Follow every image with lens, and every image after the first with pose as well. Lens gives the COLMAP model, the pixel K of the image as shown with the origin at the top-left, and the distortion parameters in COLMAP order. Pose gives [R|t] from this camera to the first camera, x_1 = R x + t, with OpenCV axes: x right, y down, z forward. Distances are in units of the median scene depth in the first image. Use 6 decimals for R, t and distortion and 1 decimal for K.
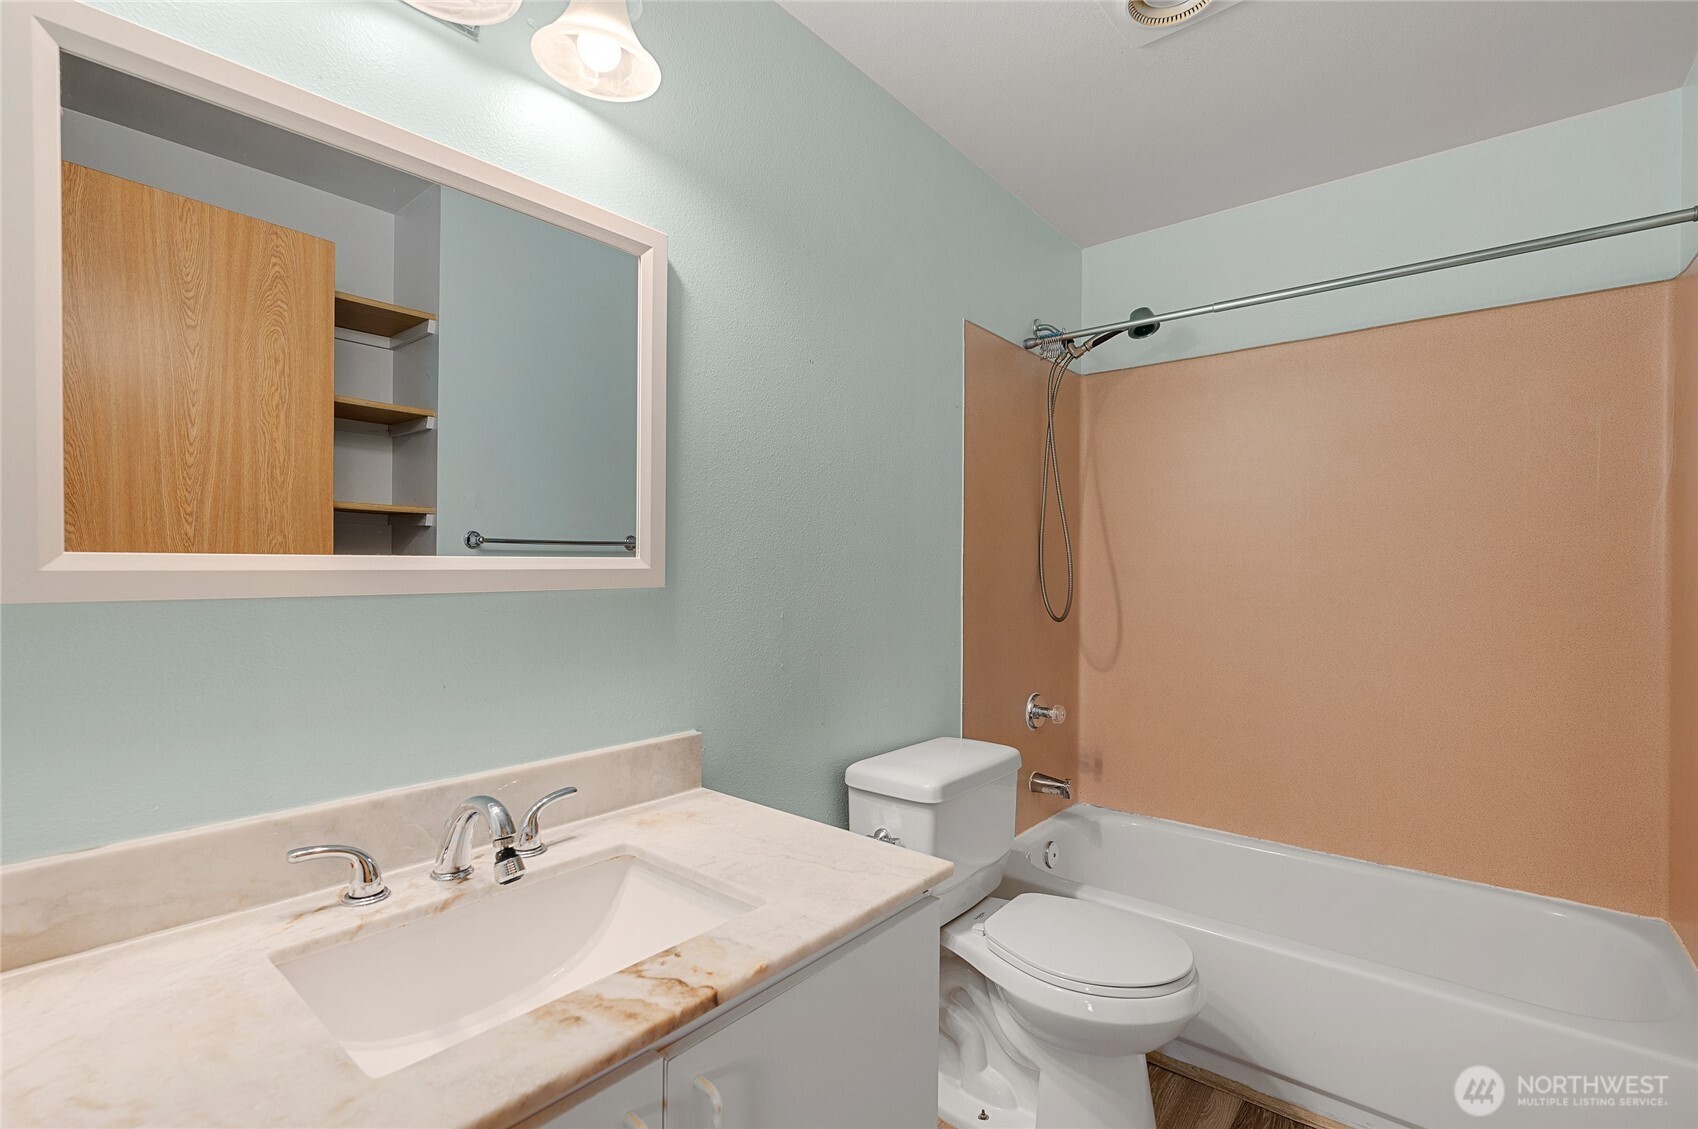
lens RADIAL K [[784.2, 0, 839.6], [0, 784.2, 569.5], [0, 0, 1]] dist [-0.000632, -0.000115]
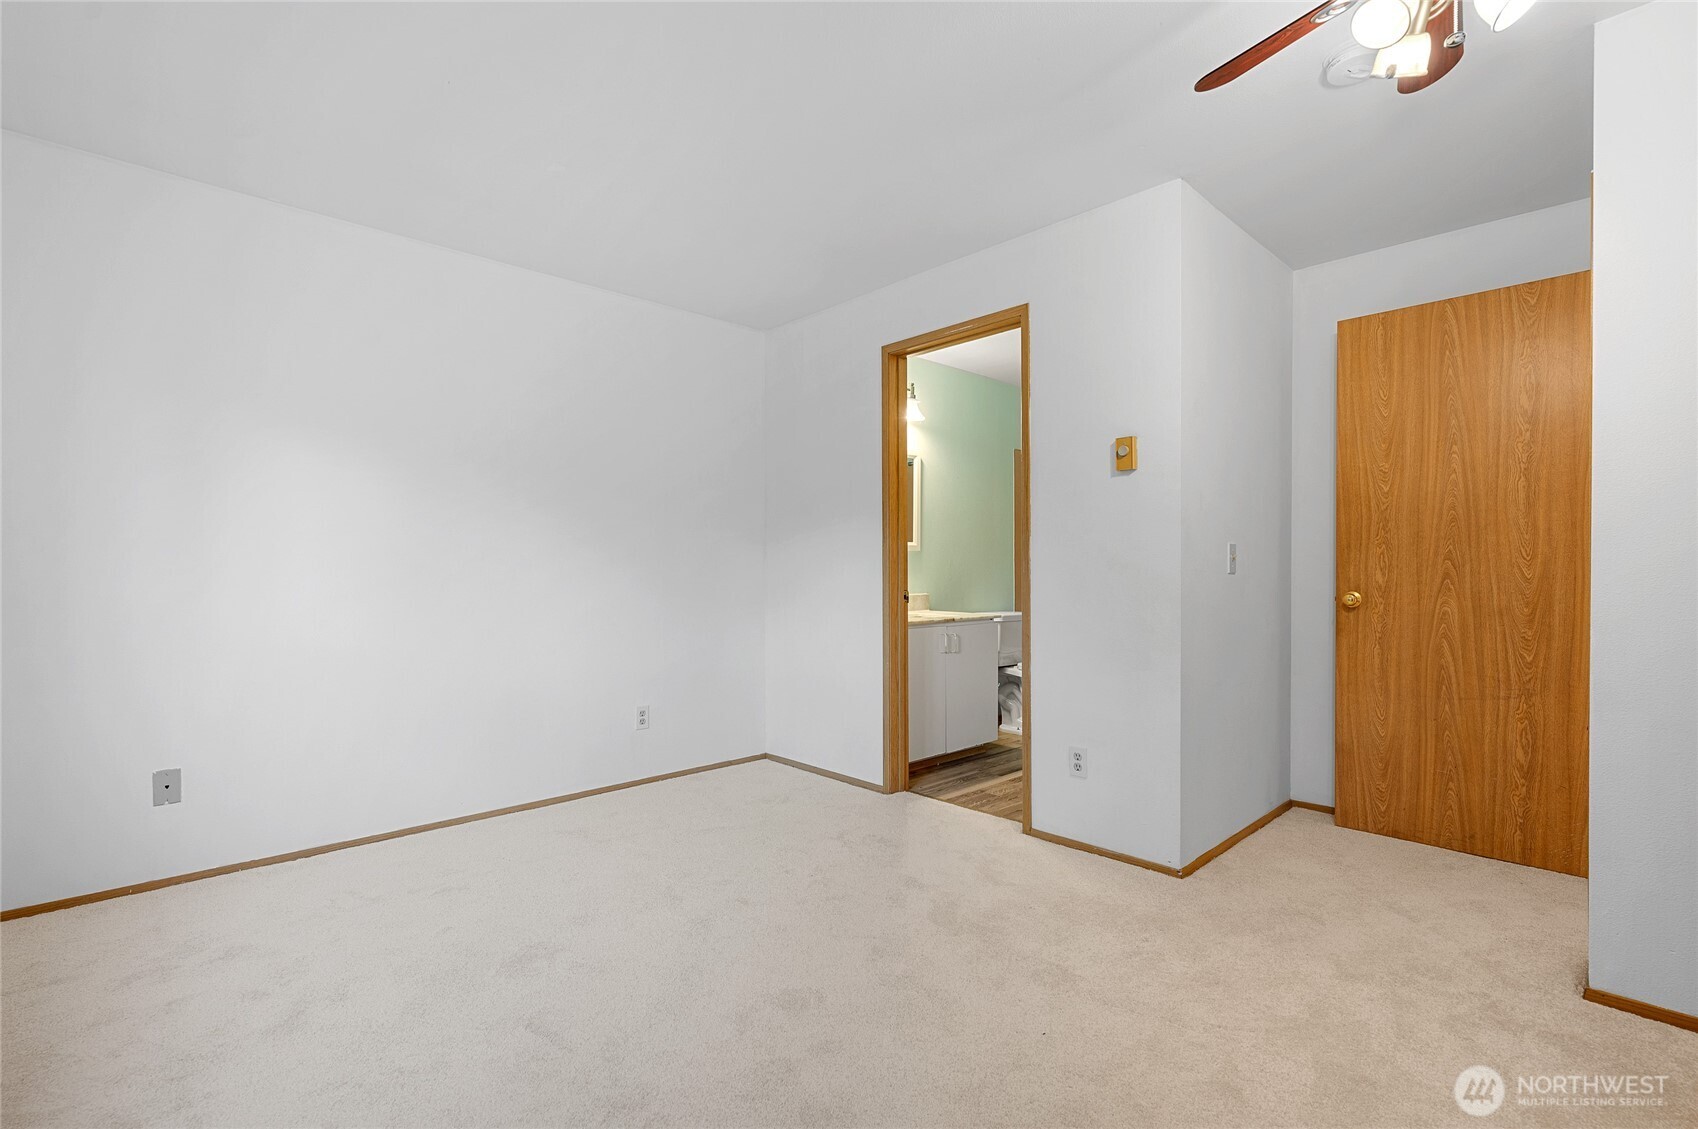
lens RADIAL K [[784.2, 0, 839.6], [0, 784.2, 569.5], [0, 0, 1]] dist [-0.000632, -0.000115]
pose [[0.993652, -0.001385, -0.112487, -0.170060], [0.002052, 0.999981, 0.005814, 0.078386], [0.112477, -0.006008, 0.993636, -2.307920]]
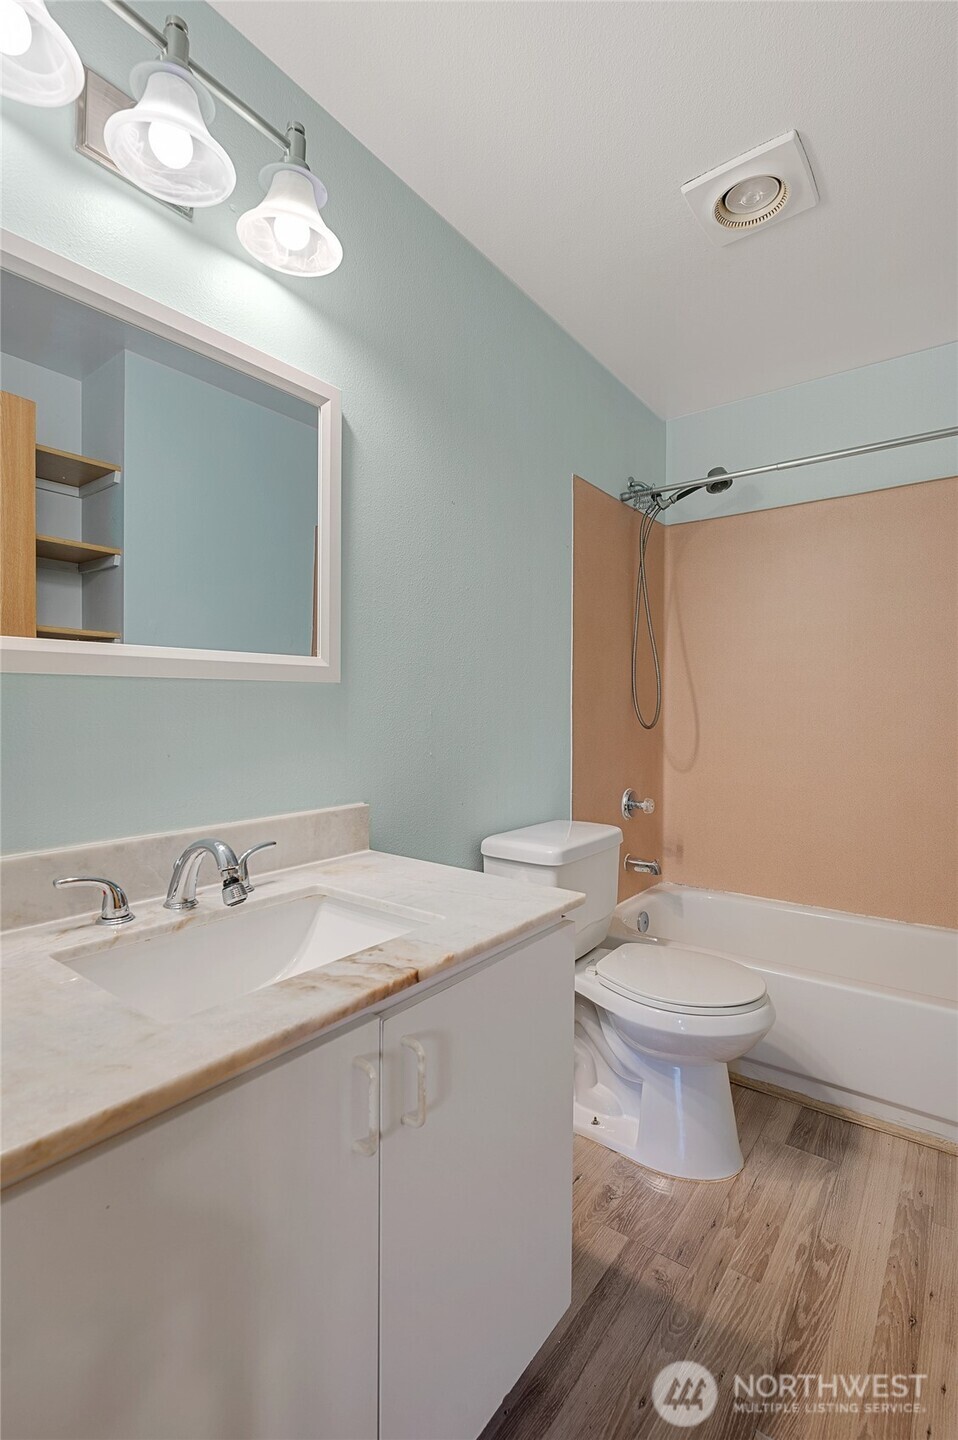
lens RADIAL K [[676.4, 0, 471.7], [0, 676.4, 714.6], [0, 0, 1]] dist [-0.000950, -0.000317]
pose [[0.999245, -0.003253, 0.038714, -0.055136], [0.002851, 0.999942, 0.010432, 0.055763], [-0.038746, -0.010314, 0.999196, -0.046930]]
